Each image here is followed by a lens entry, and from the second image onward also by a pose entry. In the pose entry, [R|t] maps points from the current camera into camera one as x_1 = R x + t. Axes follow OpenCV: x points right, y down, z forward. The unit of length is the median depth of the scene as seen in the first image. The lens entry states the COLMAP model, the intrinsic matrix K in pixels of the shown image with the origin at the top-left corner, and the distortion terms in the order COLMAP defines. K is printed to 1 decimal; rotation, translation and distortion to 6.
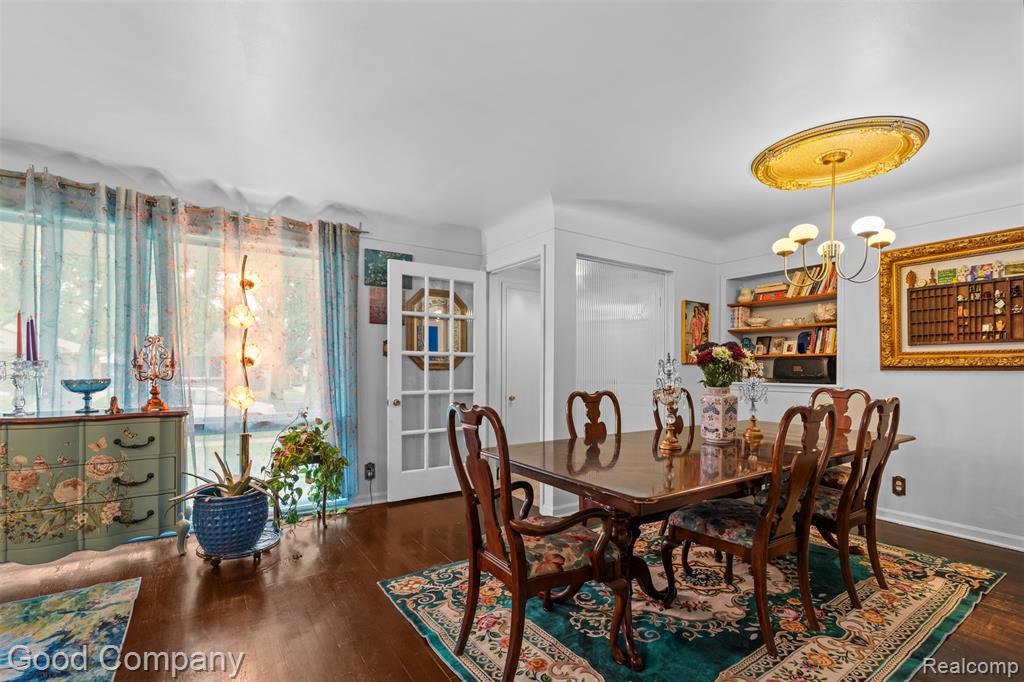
lens RADIAL K [[474.5, 0, 540.7], [0, 474.5, 368.2], [0, 0, 1]] dist [-0.003317, -0.000281]
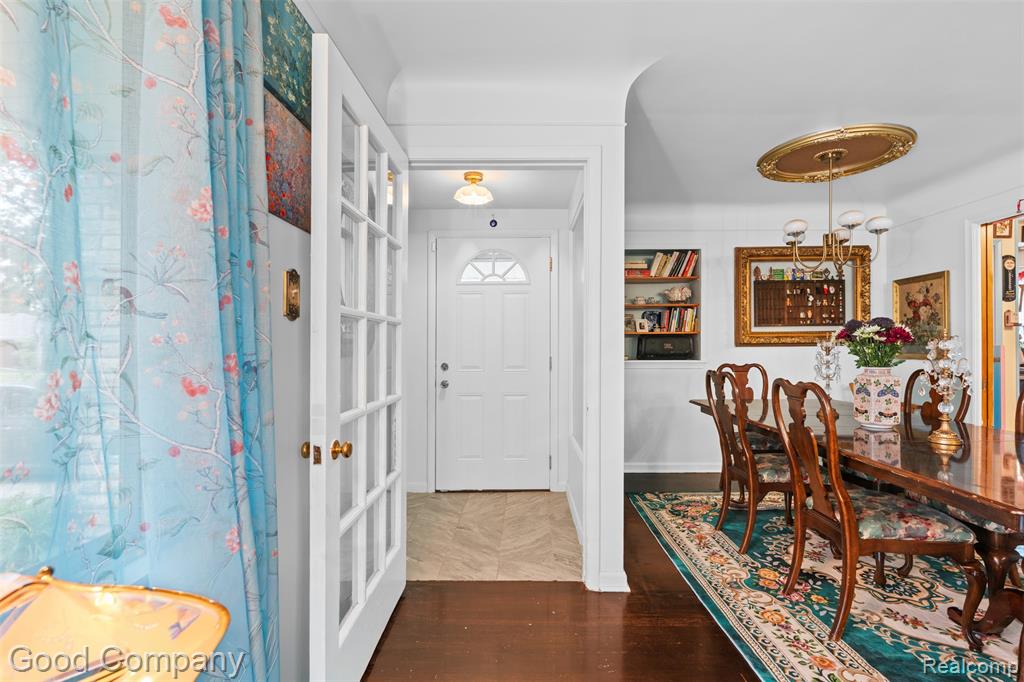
lens RADIAL K [[473.2, 0, 526.7], [0, 473.2, 339.4], [0, 0, 1]] dist [-0.001474, -0.000225]
pose [[0.581747, 0.003313, 0.813363, -0.571023], [0.005872, 0.999949, -0.008272, -0.007605], [-0.813349, 0.009588, 0.581697, 0.764140]]
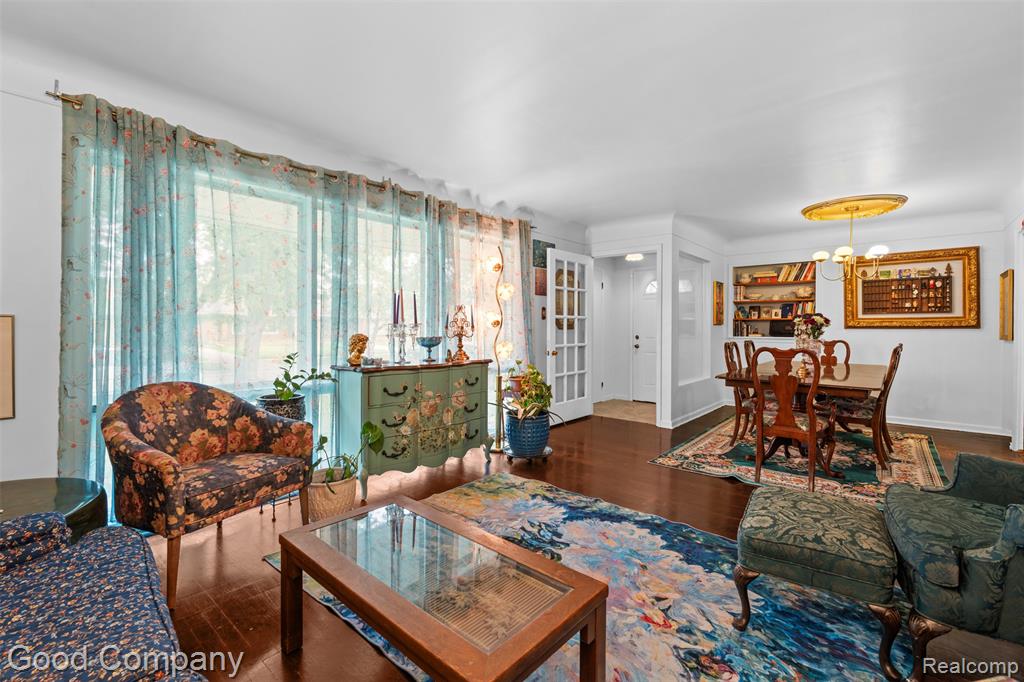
lens RADIAL K [[449.9, 0, 512.7], [0, 449.9, 332.0], [0, 0, 1]] dist [-0.004522, -0.000382]
pose [[0.970587, -0.004244, 0.240712, -0.820098], [0.000883, 0.999901, 0.014069, -0.007589], [-0.240748, -0.013442, 0.970495, -0.256970]]
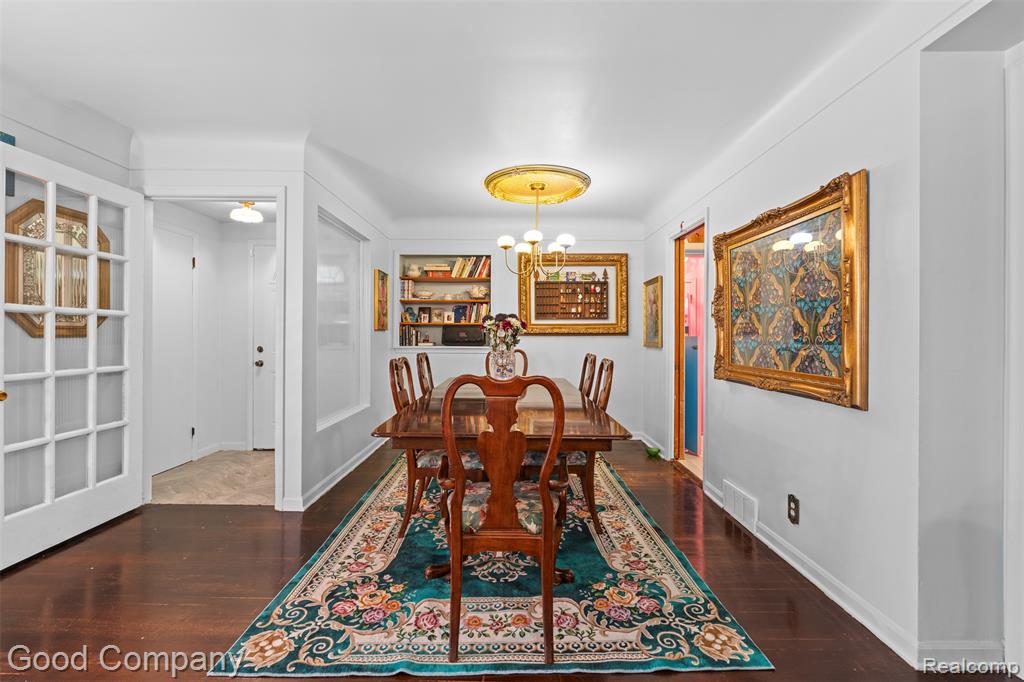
lens RADIAL K [[449.9, 0, 512.7], [0, 449.9, 332.0], [0, 0, 1]] dist [-0.004522, -0.000382]
pose [[0.580074, 0.003668, 0.814556, -0.425359], [-0.003300, 0.999992, -0.002154, -0.004186], [-0.814557, -0.001438, 0.580081, 0.227685]]
